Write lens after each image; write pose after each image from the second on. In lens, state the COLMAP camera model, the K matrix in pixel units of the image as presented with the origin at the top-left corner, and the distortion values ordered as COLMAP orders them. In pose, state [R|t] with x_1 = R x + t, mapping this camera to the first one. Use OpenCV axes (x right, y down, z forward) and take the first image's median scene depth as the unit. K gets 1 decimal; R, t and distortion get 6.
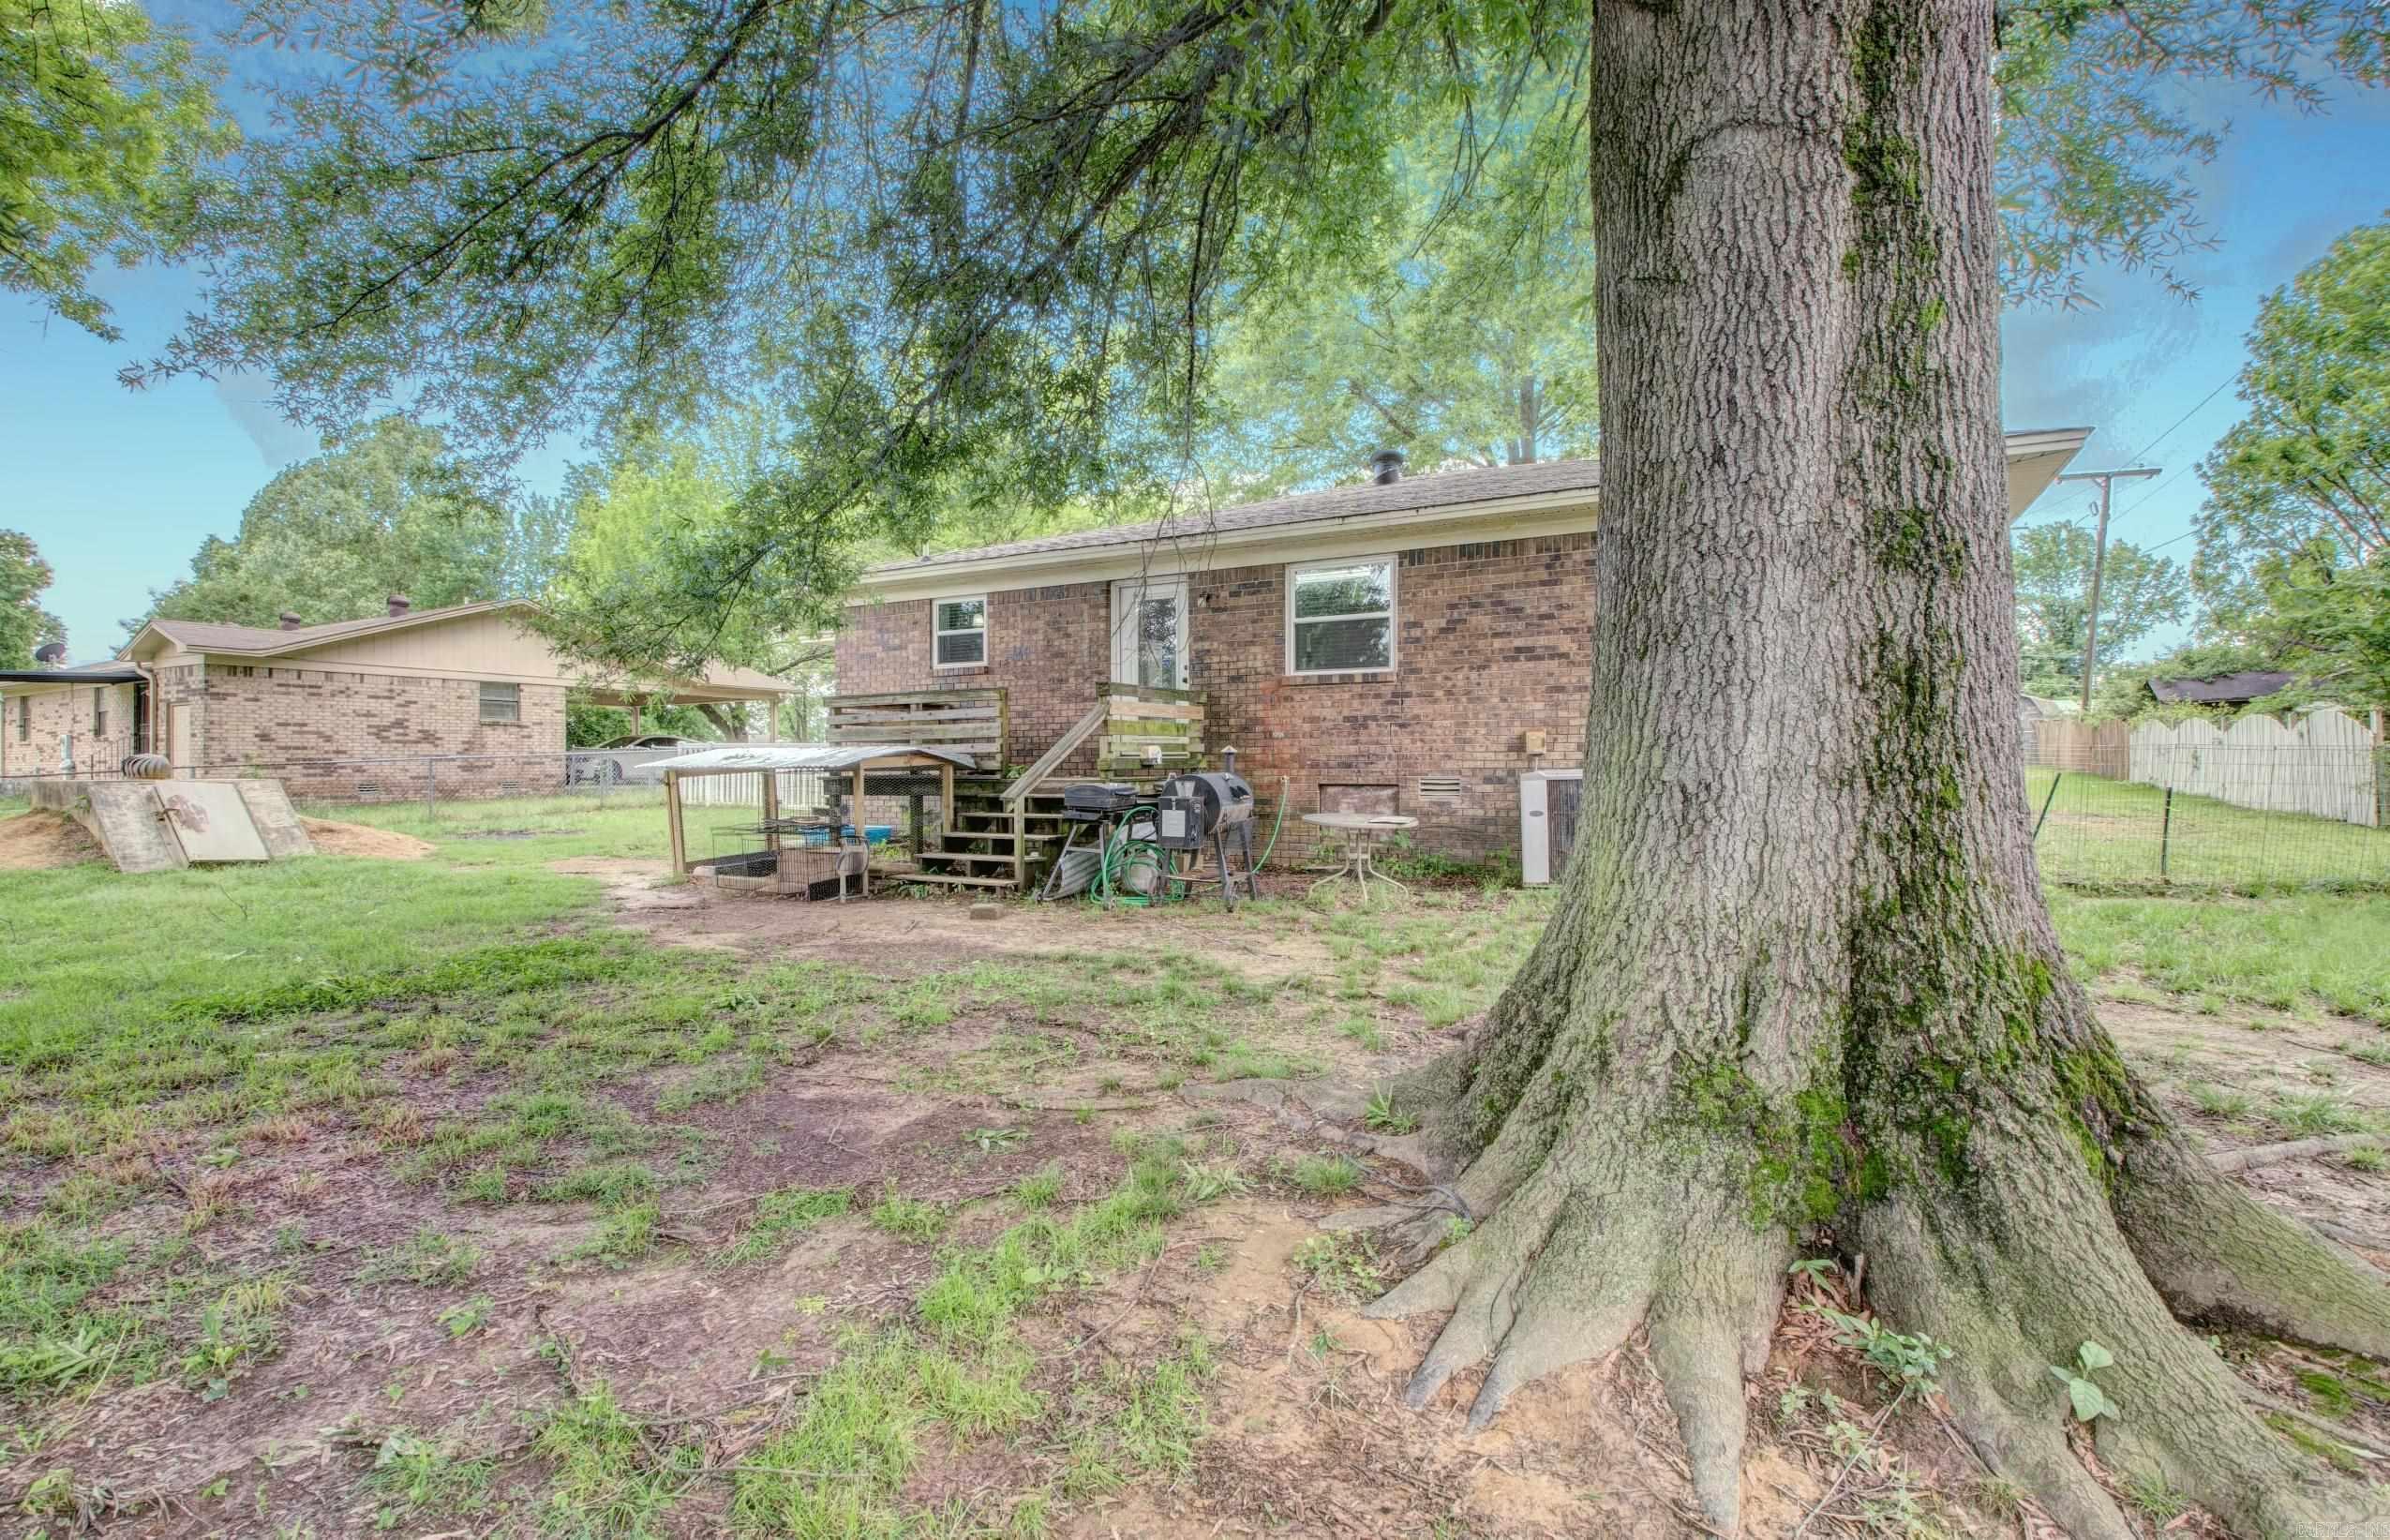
lens RADIAL K [[1145.6, 0, 1183.3], [0, 1145.6, 751.3], [0, 0, 1]] dist [0.002906, -0.013917]
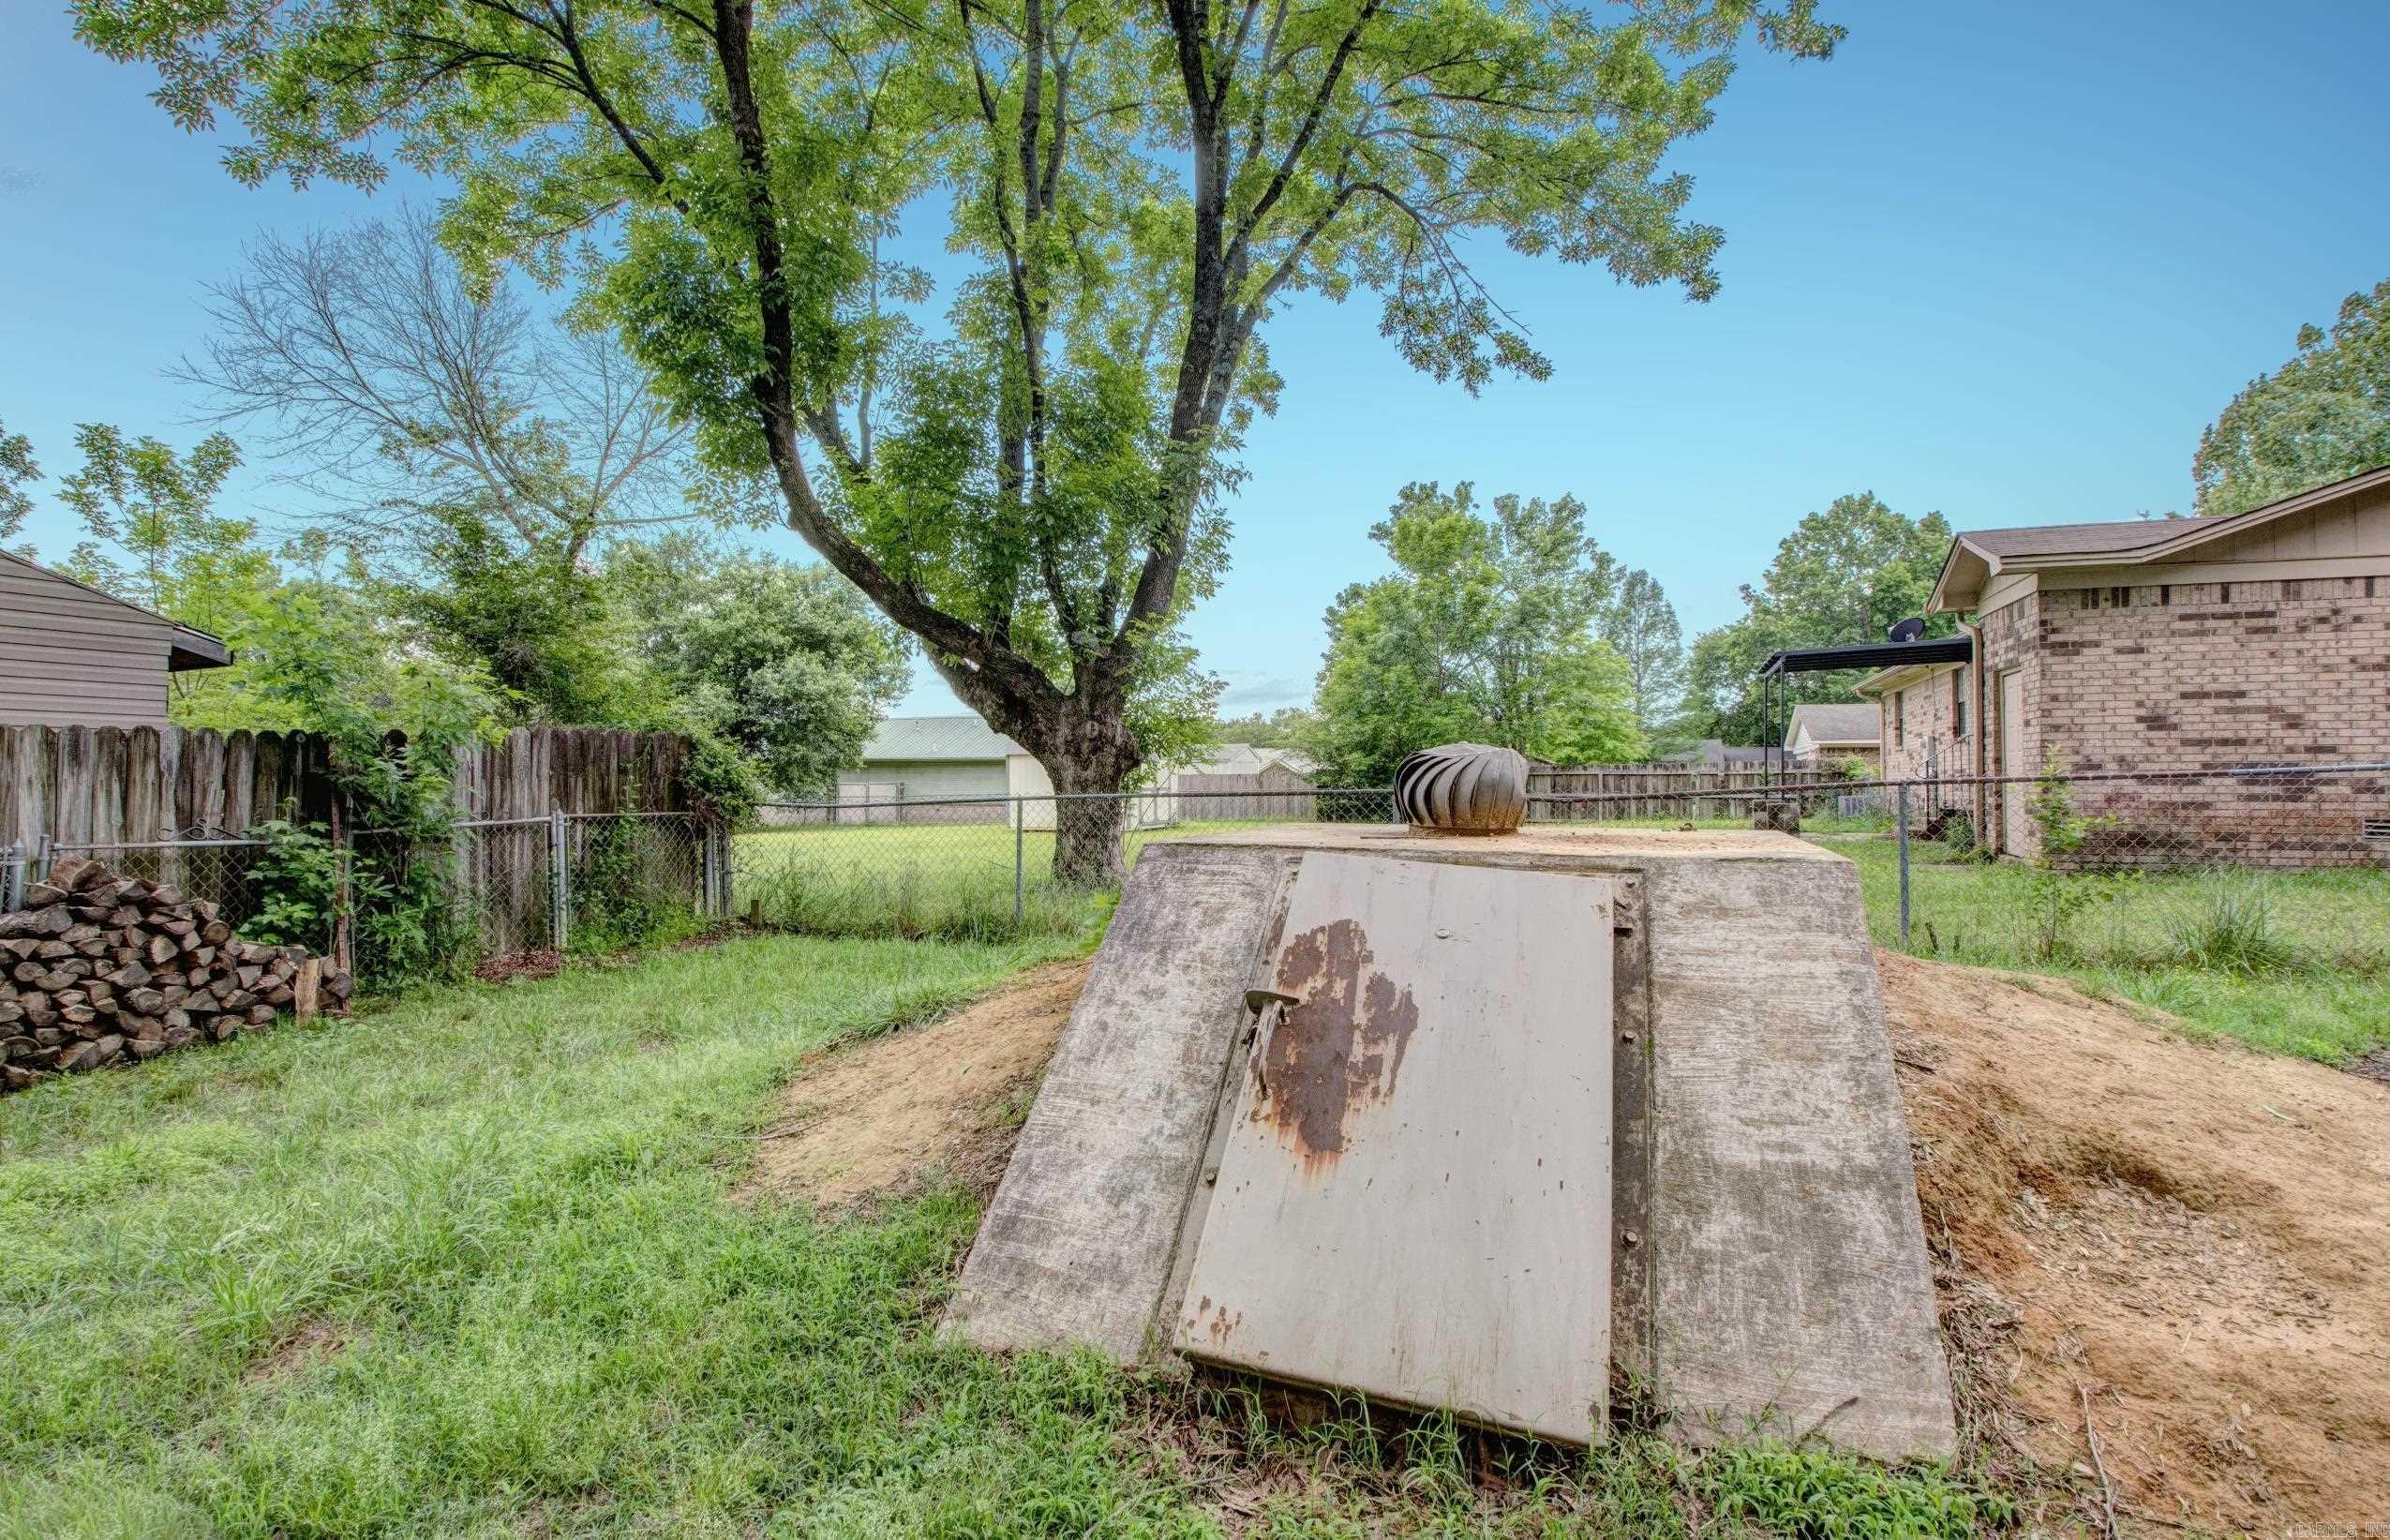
lens RADIAL K [[1145.6, 0, 1183.3], [0, 1145.6, 751.3], [0, 0, 1]] dist [0.002906, -0.013917]
pose [[0.135943, -0.016648, -0.990577, -0.356401], [0.008402, 0.999842, -0.015651, 0.004898], [0.990681, -0.006195, 0.136061, 0.494520]]
